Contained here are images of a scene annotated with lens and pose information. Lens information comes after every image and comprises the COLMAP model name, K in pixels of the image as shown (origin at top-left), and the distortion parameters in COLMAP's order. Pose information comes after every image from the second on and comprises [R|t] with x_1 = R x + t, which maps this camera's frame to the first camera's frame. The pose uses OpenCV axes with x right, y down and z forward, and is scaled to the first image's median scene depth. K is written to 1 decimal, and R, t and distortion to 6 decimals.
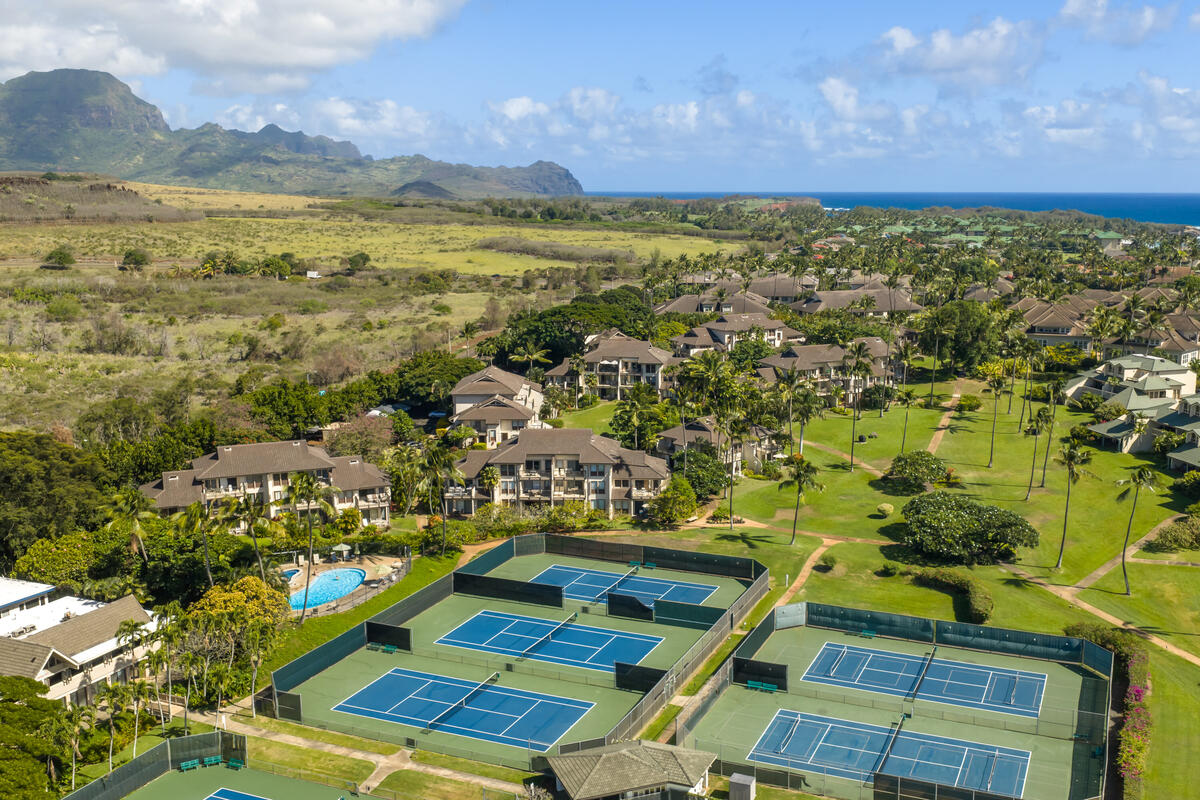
lens RADIAL K [[987.4, 0, 600.0], [0, 987.4, 400.0], [0, 0, 1]] dist [-0.000840, -0.003343]
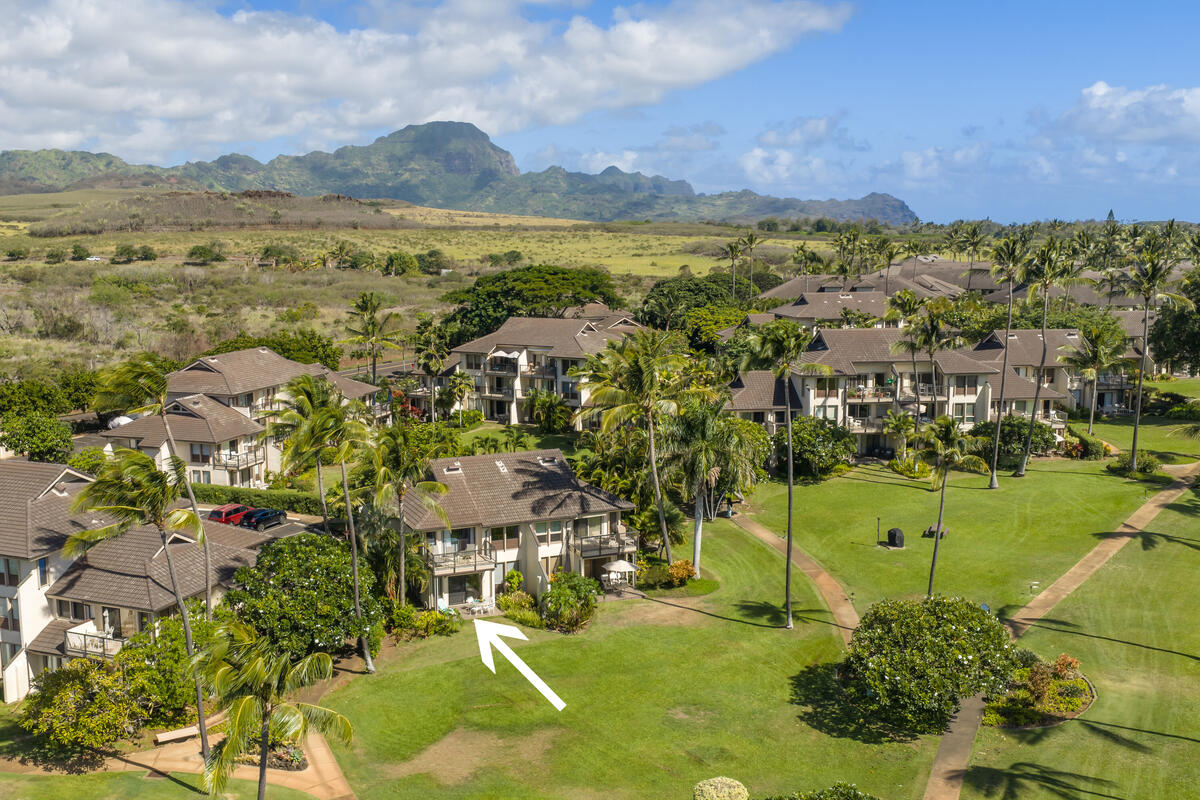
lens RADIAL K [[987.4, 0, 600.0], [0, 987.4, 400.0], [0, 0, 1]] dist [-0.000840, -0.003343]
pose [[0.941342, 0.045408, -0.334384, 0.097484], [-0.059278, 0.997748, -0.031386, 0.000610], [0.332206, 0.049367, 0.941914, 0.200319]]
